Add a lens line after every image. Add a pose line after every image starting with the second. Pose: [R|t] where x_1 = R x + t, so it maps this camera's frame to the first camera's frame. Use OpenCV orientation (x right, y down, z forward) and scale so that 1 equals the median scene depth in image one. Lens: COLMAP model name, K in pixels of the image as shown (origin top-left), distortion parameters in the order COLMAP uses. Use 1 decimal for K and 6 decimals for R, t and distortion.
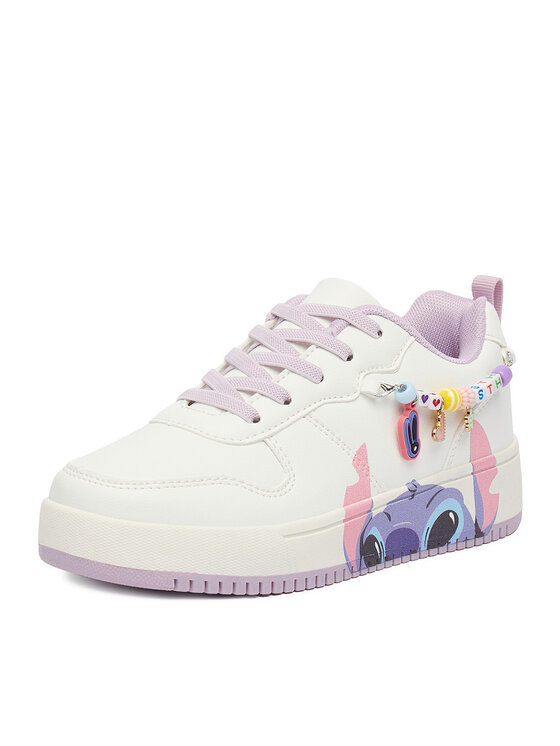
lens RADIAL K [[2850.5, 0, 280.0], [0, 2850.5, 373.0], [0, 0, 1]] dist [0.161613, 0.160771]
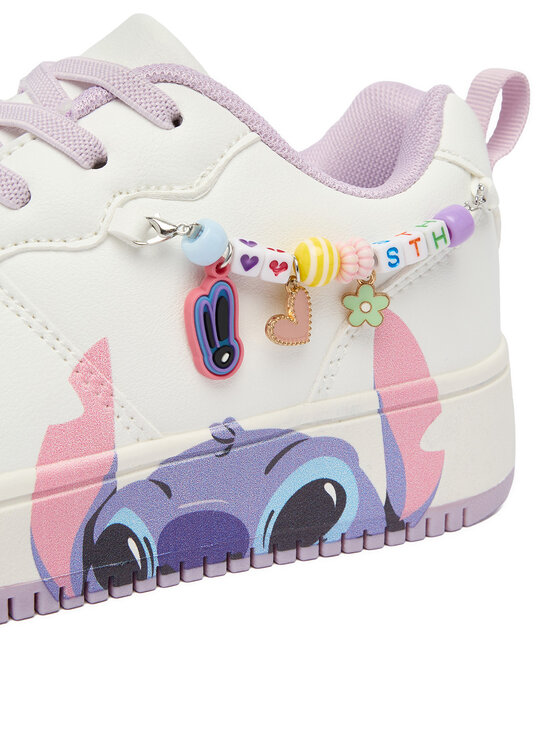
lens RADIAL K [[1500.9, 0, 280.0], [0, 1500.9, 373.0], [0, 0, 1]] dist [-0.039035, 0.012569]
pose [[0.961720, 0.074728, -0.263648, 0.124354], [-0.060119, 0.996197, 0.063064, 0.012455], [0.267358, -0.044800, 0.962555, 0.750561]]
